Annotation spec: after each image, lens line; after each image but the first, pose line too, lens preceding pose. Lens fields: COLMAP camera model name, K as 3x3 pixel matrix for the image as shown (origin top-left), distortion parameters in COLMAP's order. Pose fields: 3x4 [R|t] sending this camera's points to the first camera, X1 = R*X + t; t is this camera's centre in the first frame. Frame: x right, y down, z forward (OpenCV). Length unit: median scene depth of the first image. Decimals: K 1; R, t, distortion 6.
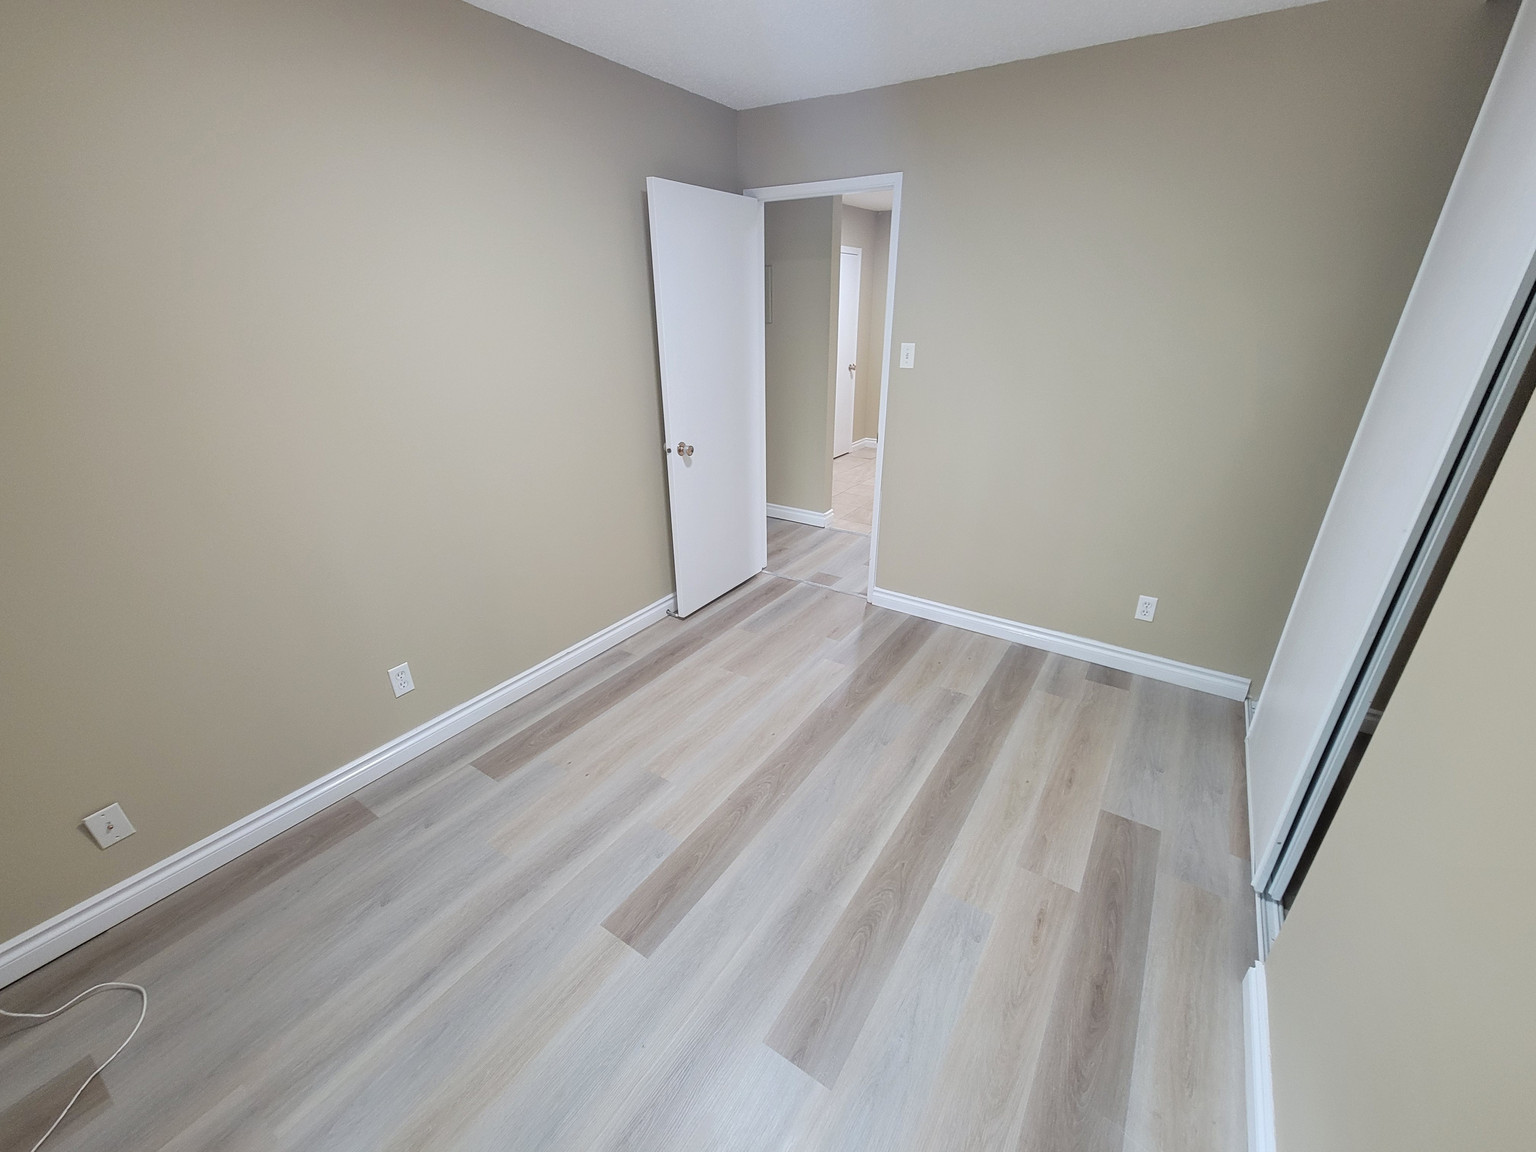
lens RADIAL K [[627.8, 0, 768.6], [0, 627.8, 572.9], [0, 0, 1]] dist [-0.001526, -0.000621]
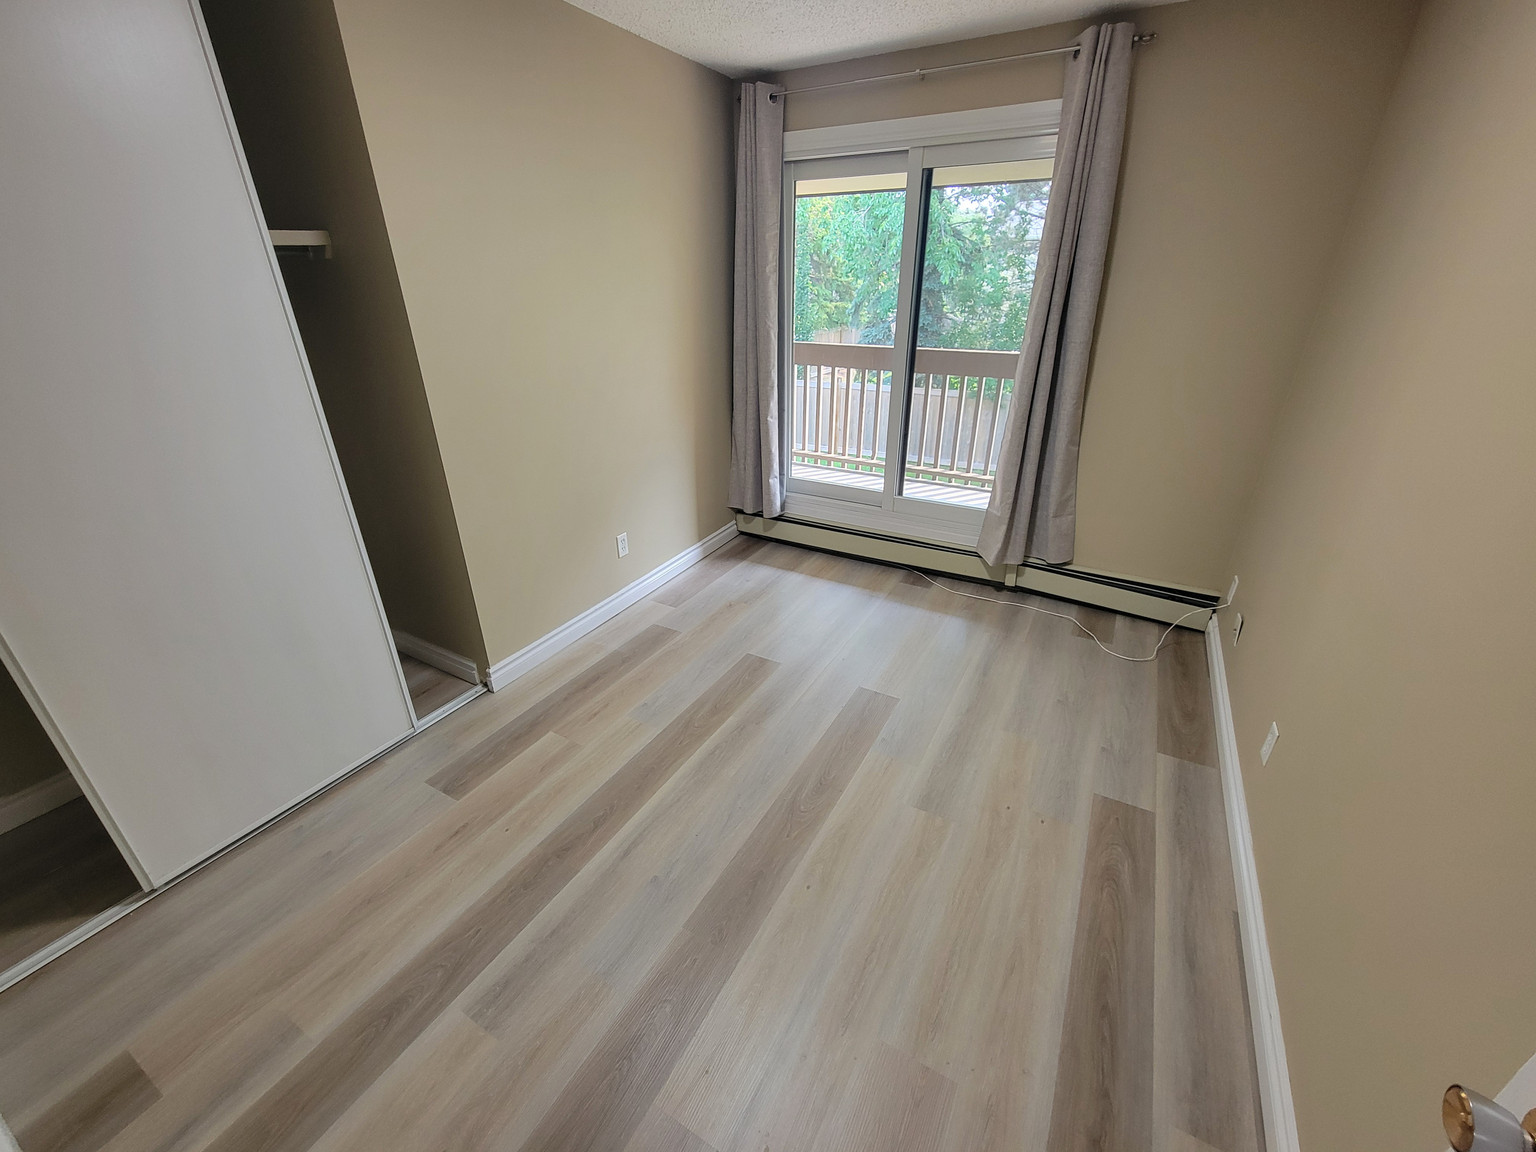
lens RADIAL K [[627.8, 0, 762.5], [0, 627.8, 571.9], [0, 0, 1]] dist [-0.001526, -0.000621]
pose [[-0.997871, 0.034054, -0.055627, 0.093615], [-0.019049, 0.663524, 0.747912, -0.548044], [0.062379, 0.747380, -0.661462, 1.297894]]
